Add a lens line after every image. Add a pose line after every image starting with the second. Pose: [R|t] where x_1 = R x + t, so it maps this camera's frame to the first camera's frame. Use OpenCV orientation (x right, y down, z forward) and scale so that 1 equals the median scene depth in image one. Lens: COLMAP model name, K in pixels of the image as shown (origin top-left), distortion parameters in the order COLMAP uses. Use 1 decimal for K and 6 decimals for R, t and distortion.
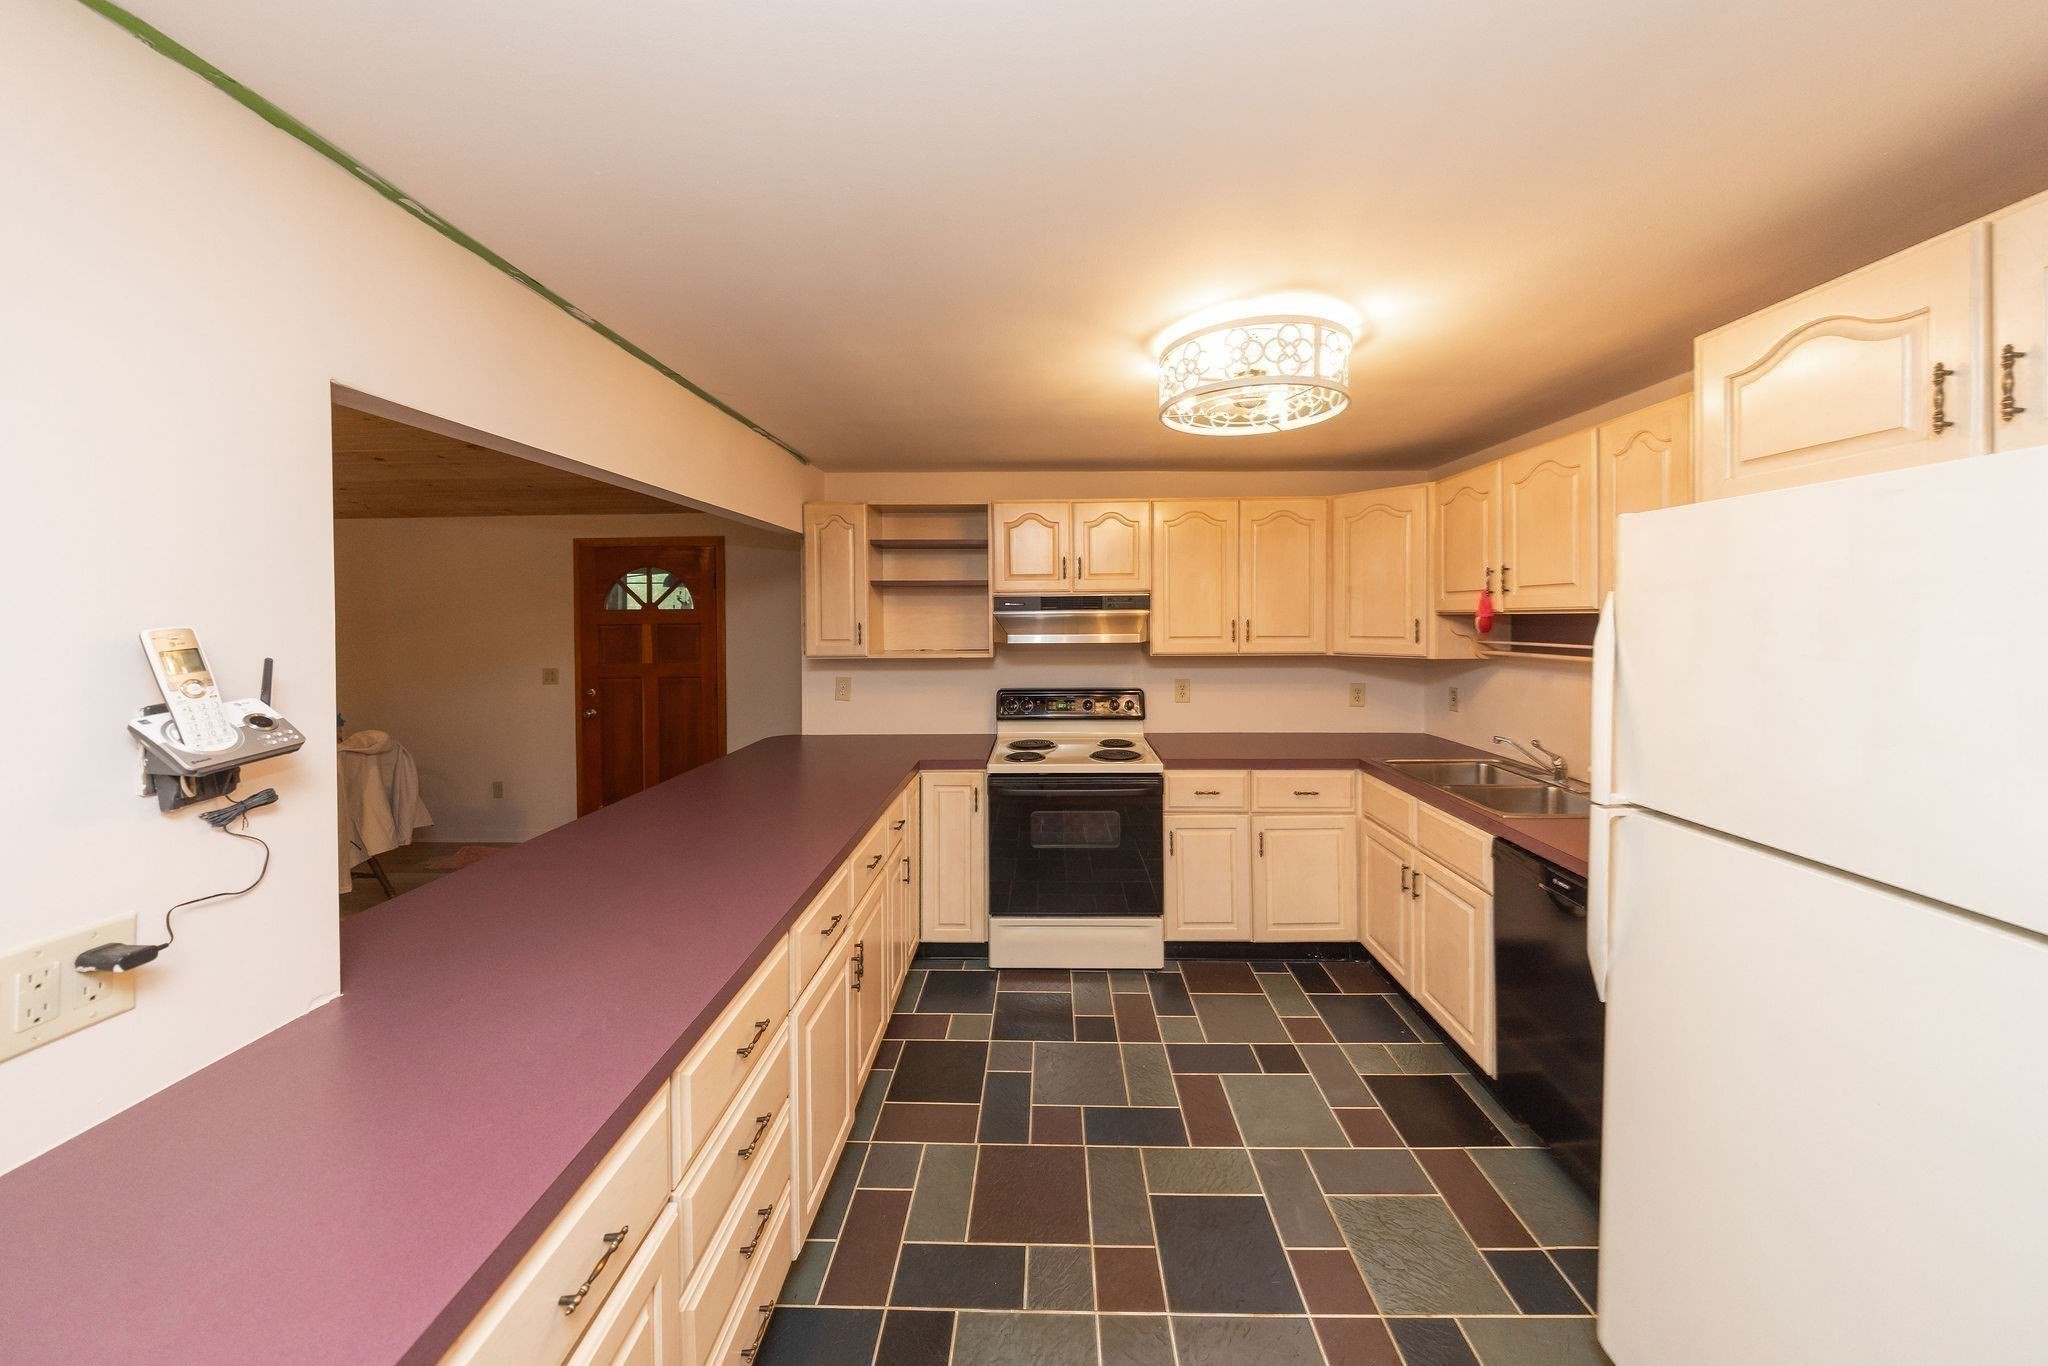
lens RADIAL K [[647.1, 0, 1031.7], [0, 647.1, 616.9], [0, 0, 1]] dist [0.000573, -0.000015]
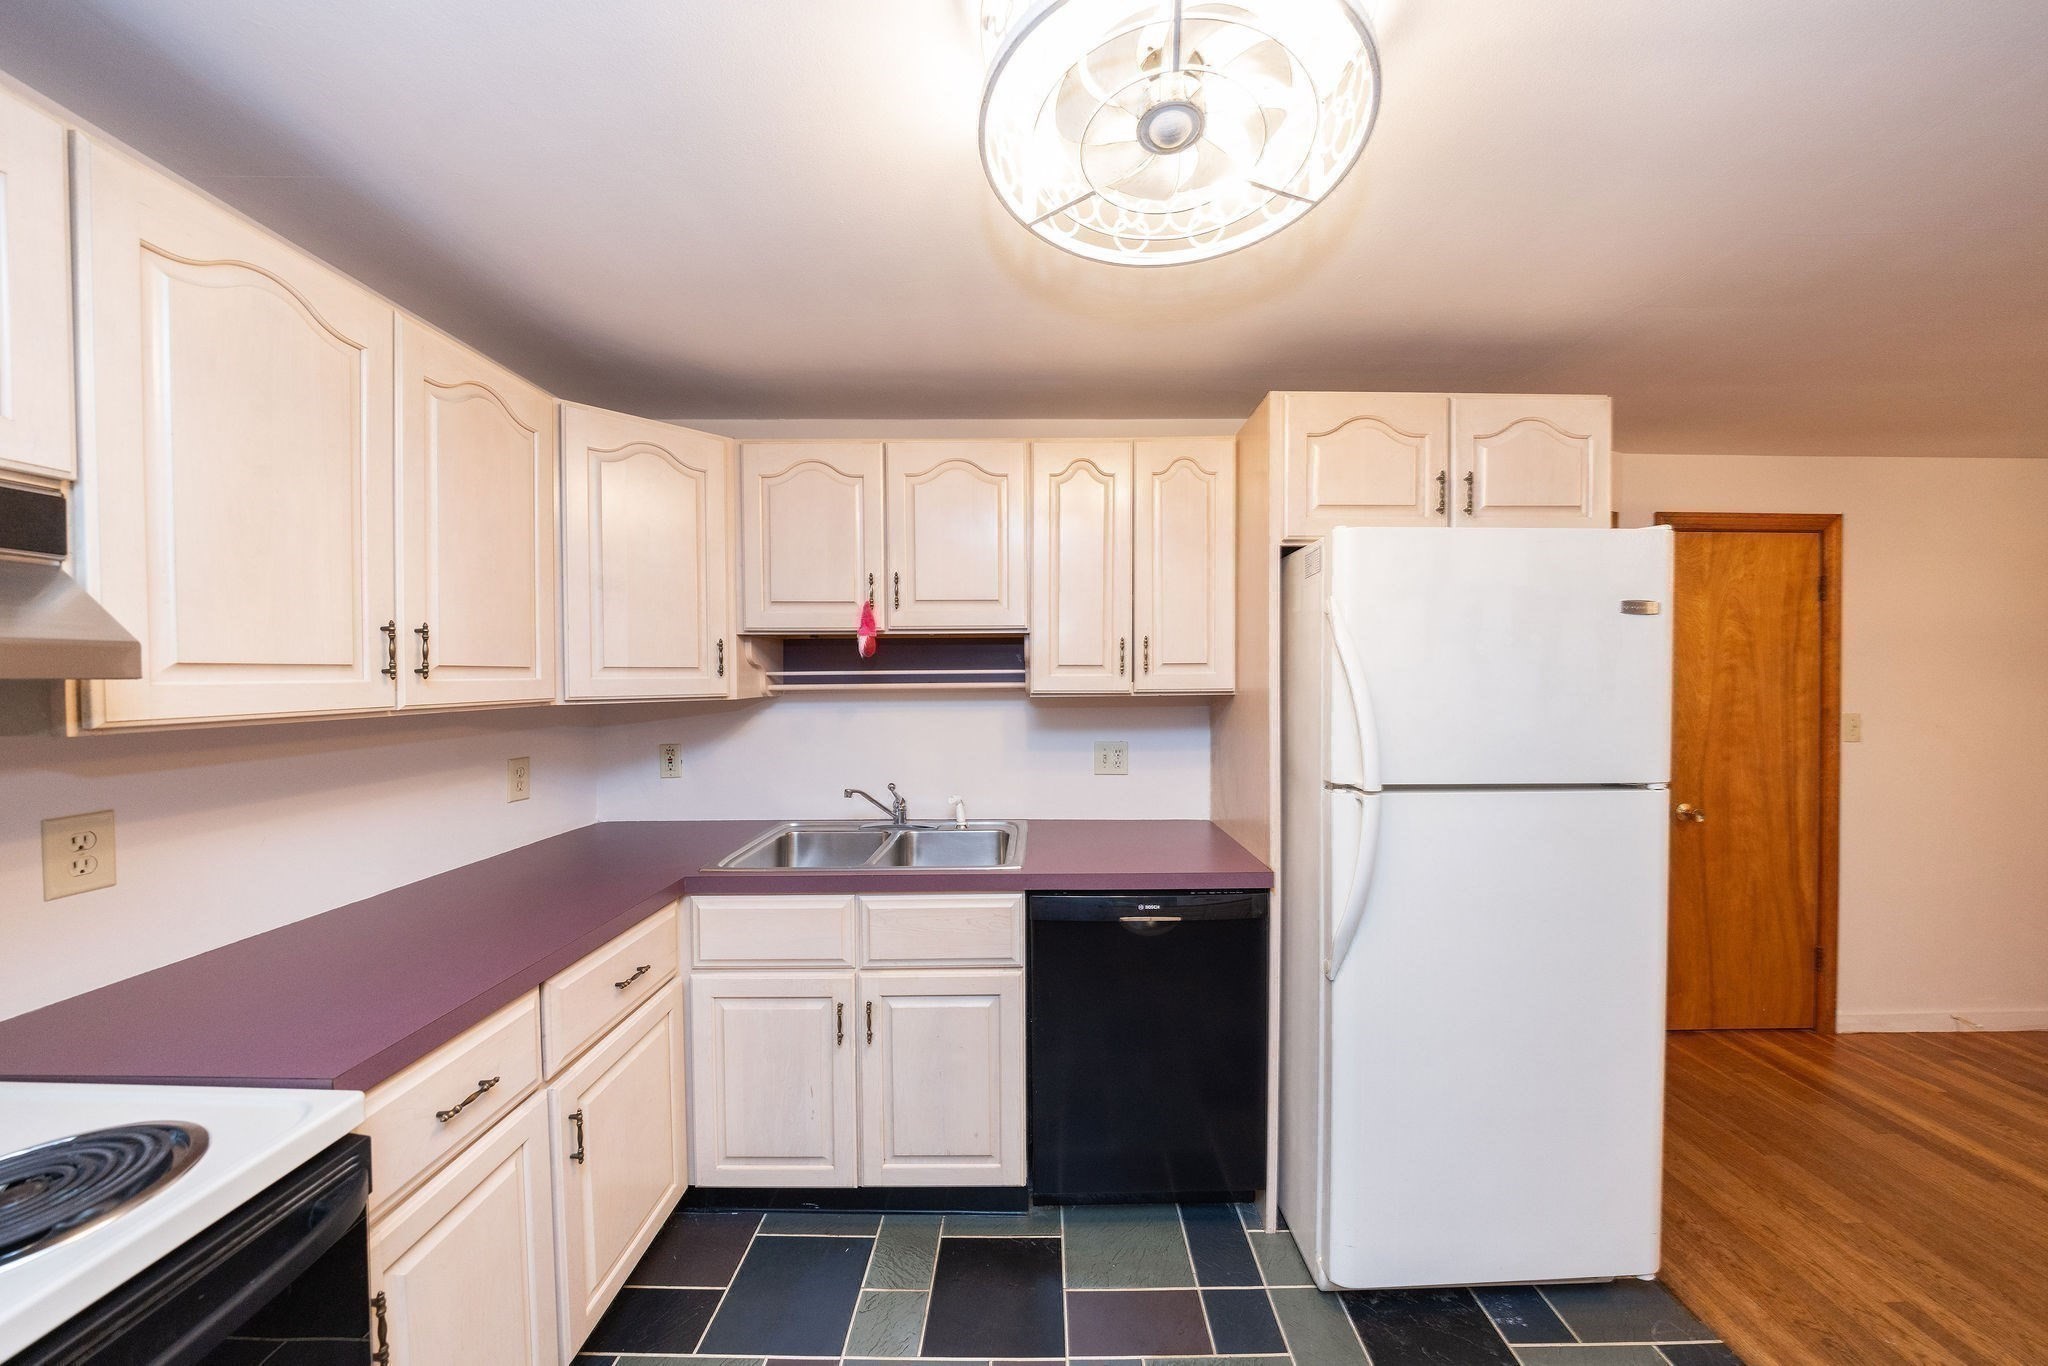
lens RADIAL K [[679.3, 0, 1050.2], [0, 679.3, 688.9], [0, 0, 1]] dist [-0.009944, -0.000161]
pose [[-0.029518, -0.017318, 0.999414, -0.100764], [0.002739, 0.999845, 0.017406, 0.042076], [-0.999561, 0.003251, -0.029466, 0.687227]]
